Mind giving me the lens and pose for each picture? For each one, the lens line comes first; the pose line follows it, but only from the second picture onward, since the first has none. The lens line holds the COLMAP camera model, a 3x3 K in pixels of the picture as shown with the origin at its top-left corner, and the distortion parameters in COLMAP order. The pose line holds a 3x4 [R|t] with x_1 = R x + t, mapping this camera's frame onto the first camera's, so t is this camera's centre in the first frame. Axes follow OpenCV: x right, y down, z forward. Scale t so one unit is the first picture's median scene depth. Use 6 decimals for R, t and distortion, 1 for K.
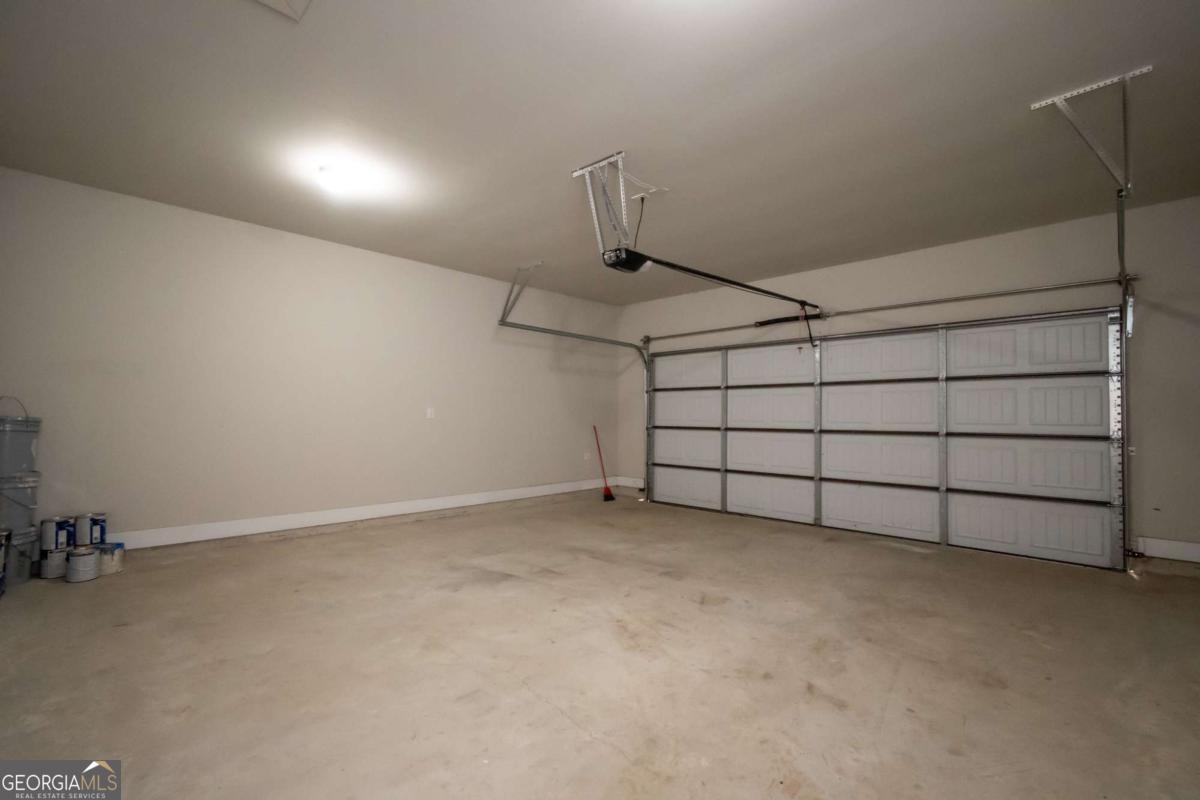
lens RADIAL K [[534.1, 0, 602.7], [0, 534.1, 417.5], [0, 0, 1]] dist [0.004506, -0.000751]
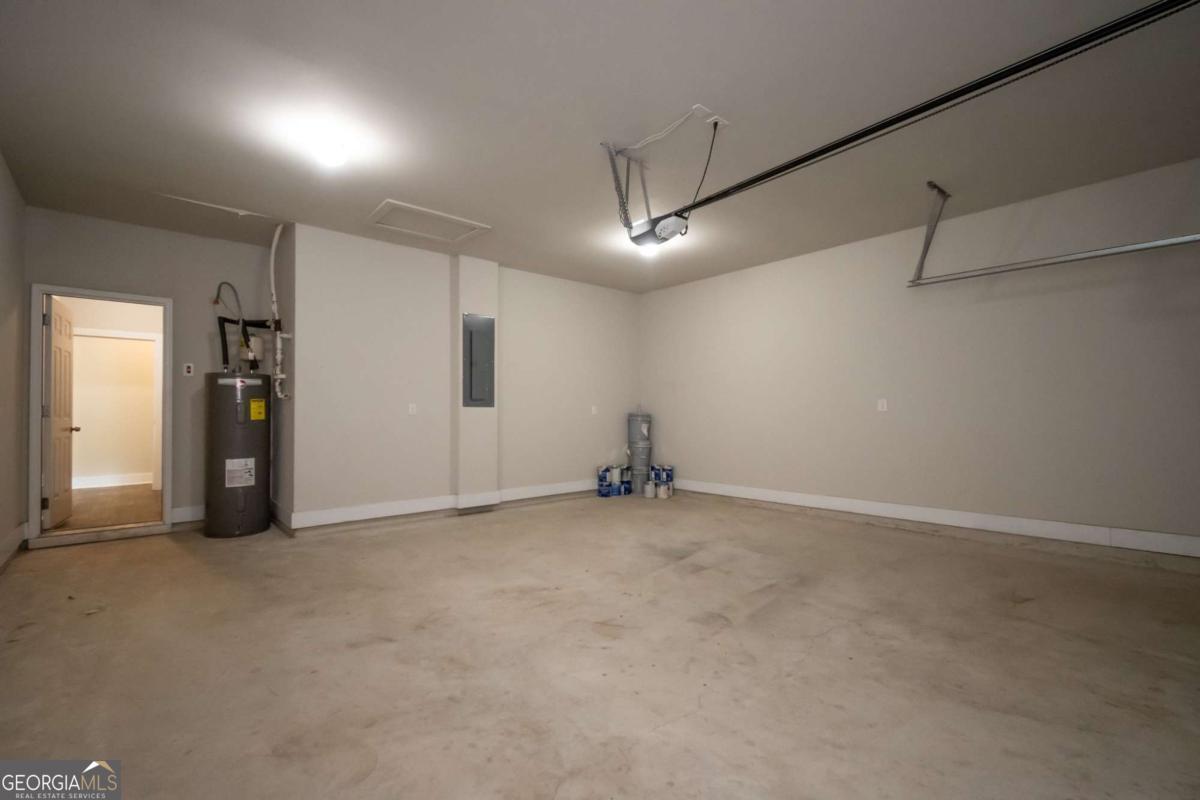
lens RADIAL K [[534.1, 0, 602.7], [0, 534.1, 417.5], [0, 0, 1]] dist [0.004506, -0.000751]
pose [[-0.080712, -0.002452, -0.996734, 0.911479], [0.002836, 0.999992, -0.002690, 0.019951], [0.996733, -0.003044, -0.080705, 0.946053]]
